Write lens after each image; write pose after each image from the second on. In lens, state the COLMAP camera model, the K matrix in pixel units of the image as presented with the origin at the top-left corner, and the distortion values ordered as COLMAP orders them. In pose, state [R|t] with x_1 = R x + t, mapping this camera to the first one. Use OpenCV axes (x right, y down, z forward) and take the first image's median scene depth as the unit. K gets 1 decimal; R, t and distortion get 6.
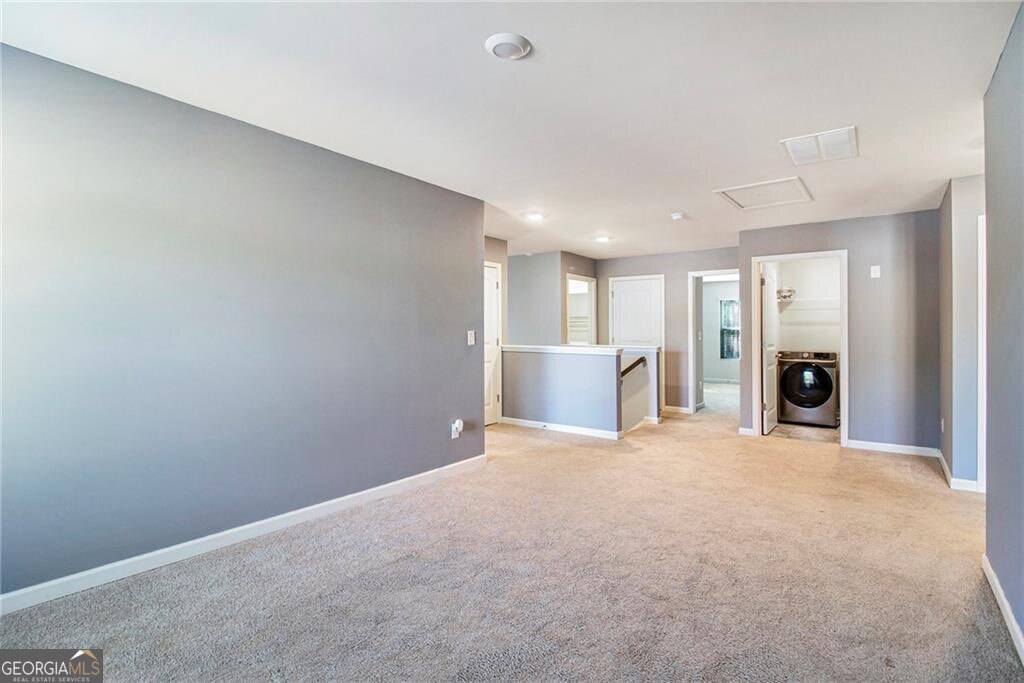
lens RADIAL K [[486.4, 0, 519.3], [0, 486.4, 332.8], [0, 0, 1]] dist [-0.002844, -0.000132]
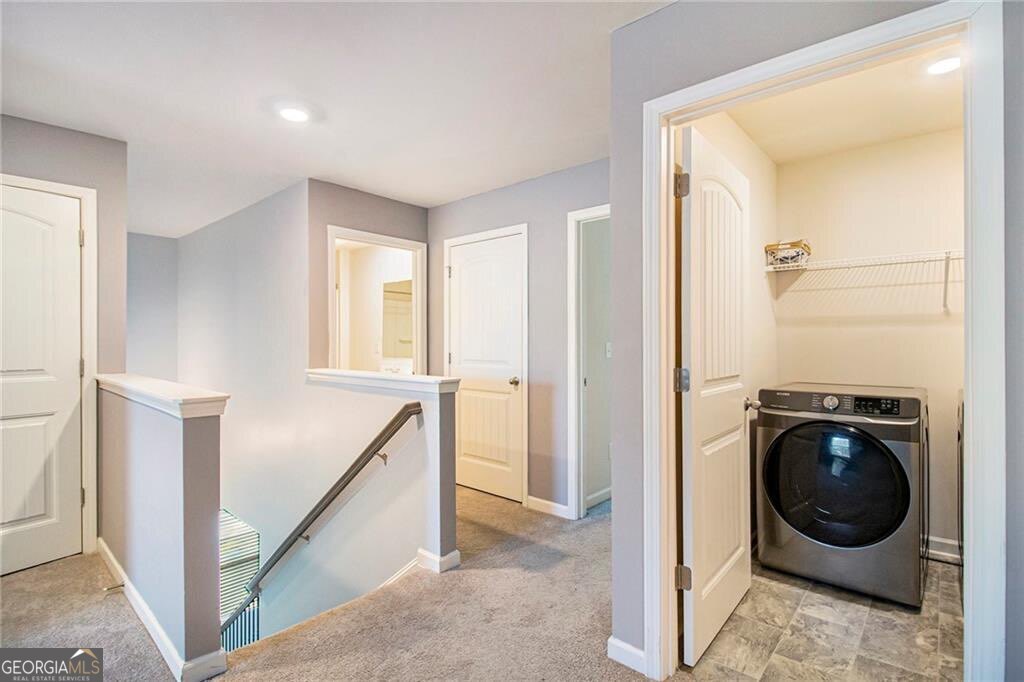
lens RADIAL K [[486.4, 0, 504.0], [0, 486.4, 346.7], [0, 0, 1]] dist [-0.002844, -0.000132]
pose [[0.996332, -0.006287, -0.085341, 0.363484], [0.006985, 0.999944, 0.007892, -0.001565], [0.085287, -0.008460, 0.996321, 0.593981]]
